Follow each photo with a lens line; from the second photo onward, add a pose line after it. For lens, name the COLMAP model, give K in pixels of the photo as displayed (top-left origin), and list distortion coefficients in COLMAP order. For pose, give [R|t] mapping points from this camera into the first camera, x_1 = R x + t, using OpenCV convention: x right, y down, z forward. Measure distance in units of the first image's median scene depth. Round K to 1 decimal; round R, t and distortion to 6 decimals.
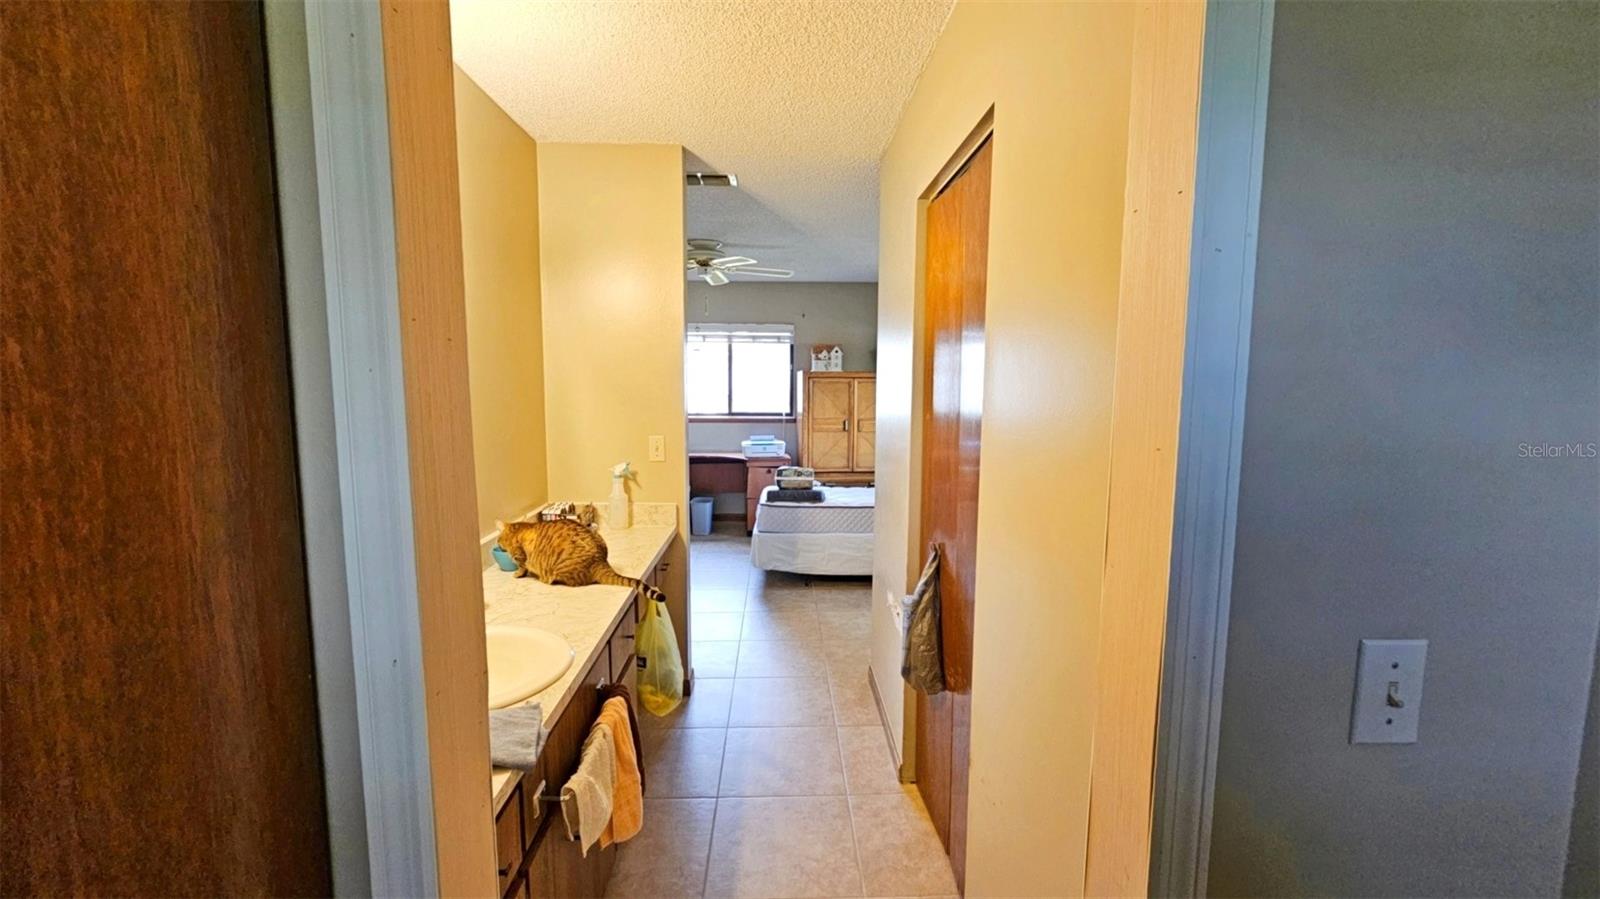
lens RADIAL K [[655.2, 0, 796.9], [0, 655.2, 446.2], [0, 0, 1]] dist [-0.000176, -0.000186]
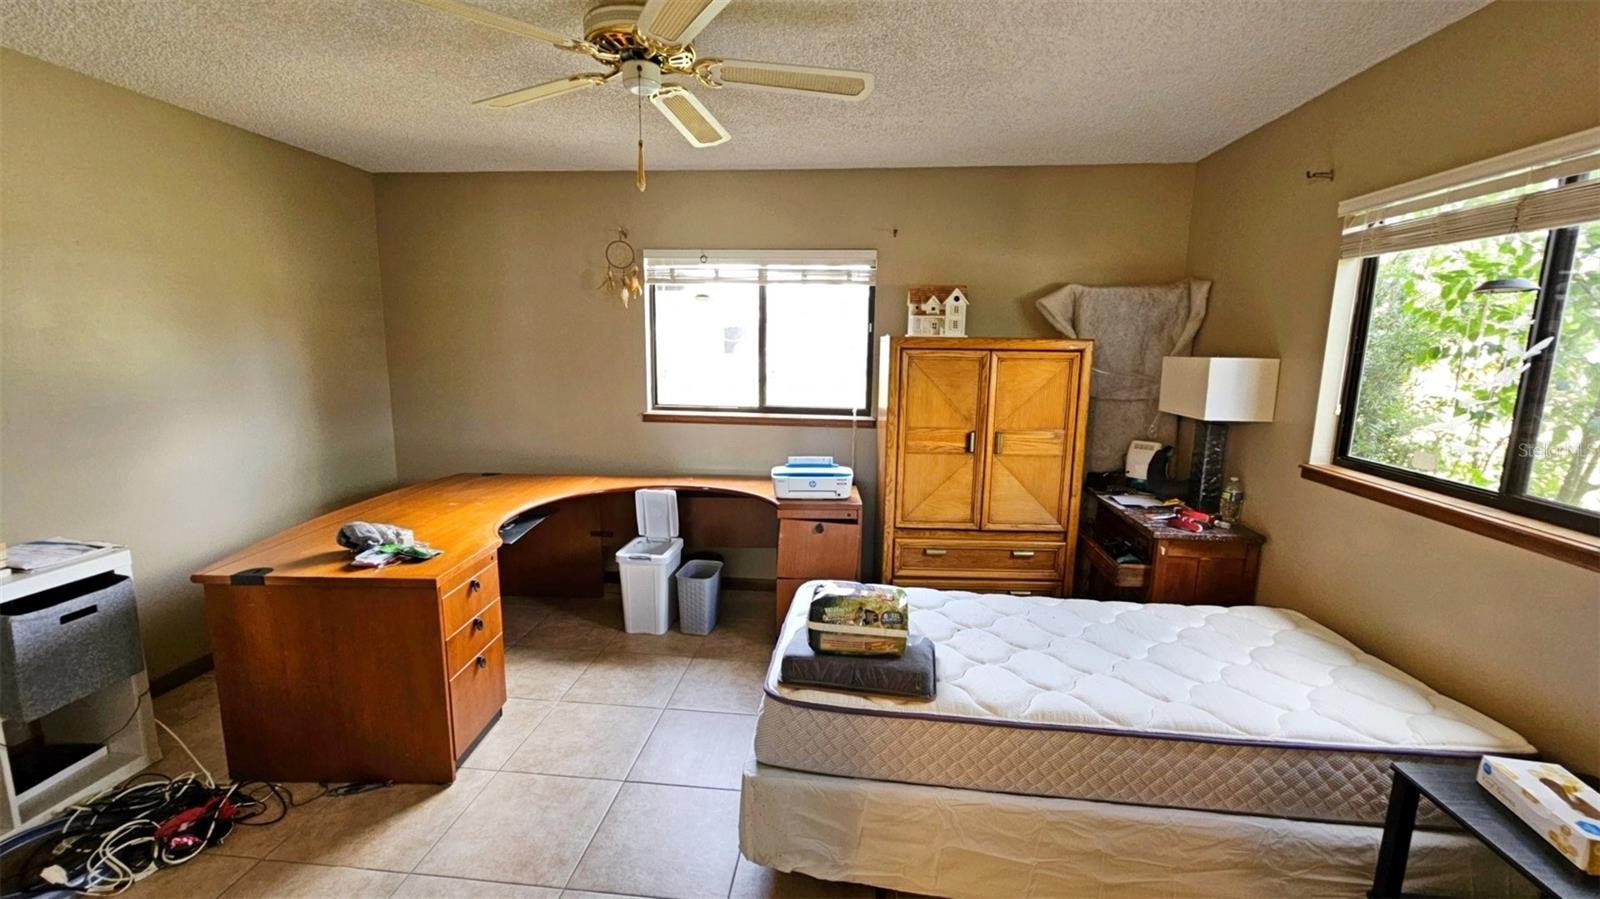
lens RADIAL K [[655.2, 0, 799.9], [0, 655.2, 444.6], [0, 0, 1]] dist [-0.000176, -0.000186]
pose [[0.991485, 0.030964, -0.126483, 0.006158], [-0.024195, 0.998209, 0.054707, -0.053579], [0.127950, -0.051180, 0.990459, 0.458530]]
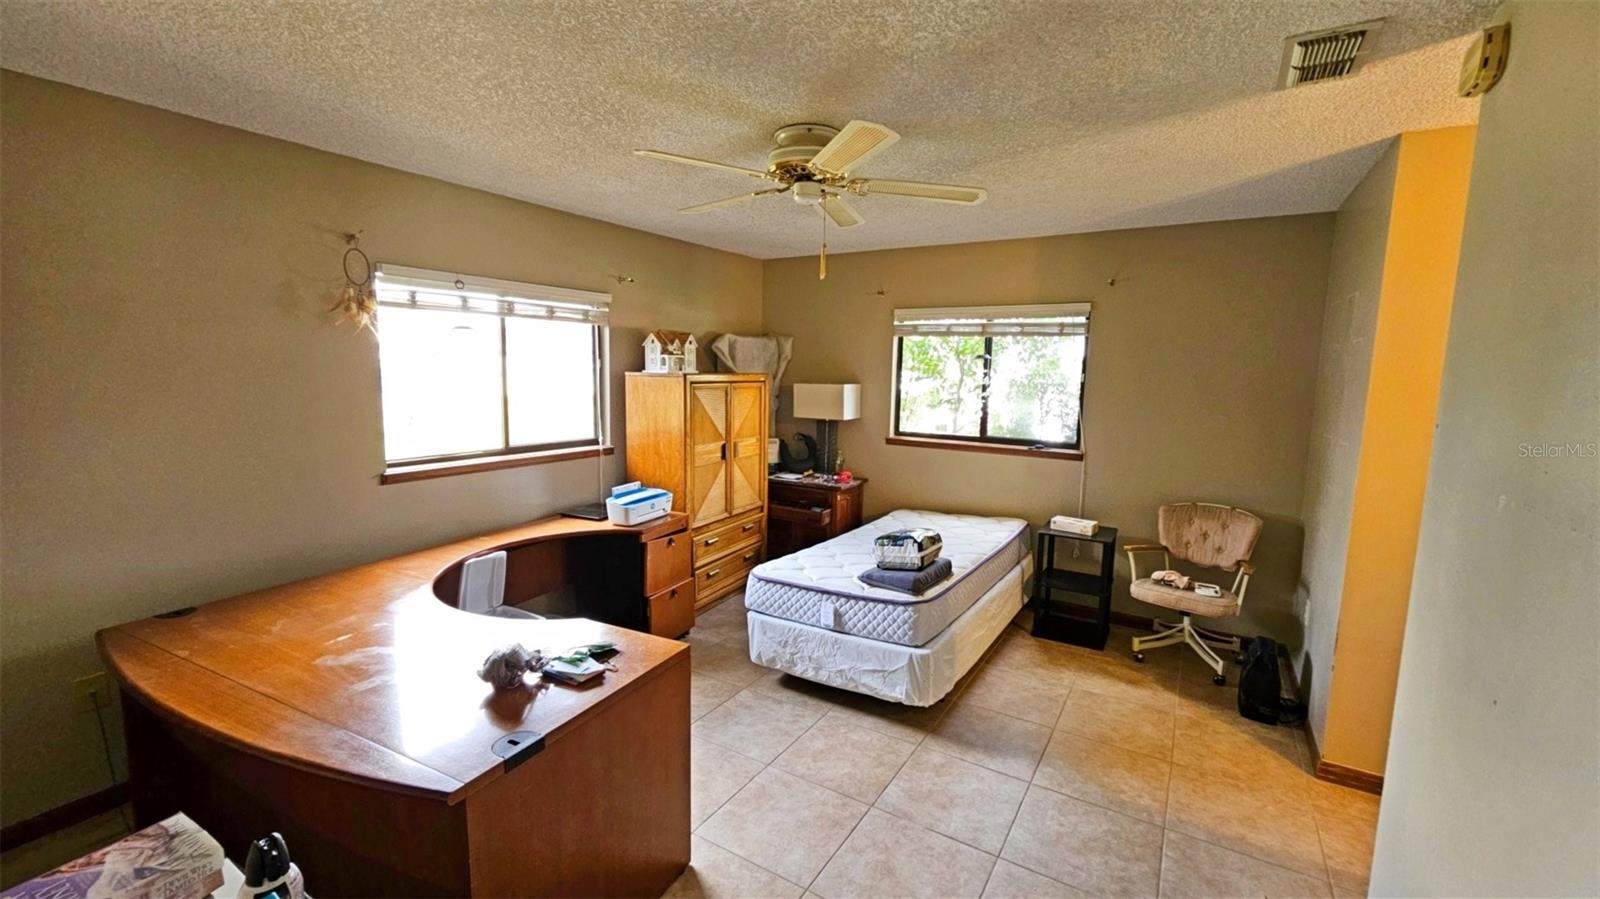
lens RADIAL K [[655.2, 0, 794.0], [0, 655.2, 452.9], [0, 0, 1]] dist [-0.000176, -0.000186]
pose [[0.565687, -0.101463, 0.818354, -0.436549], [0.071959, 0.994690, 0.073584, -0.074162], [-0.821475, 0.017262, 0.569984, 0.534735]]
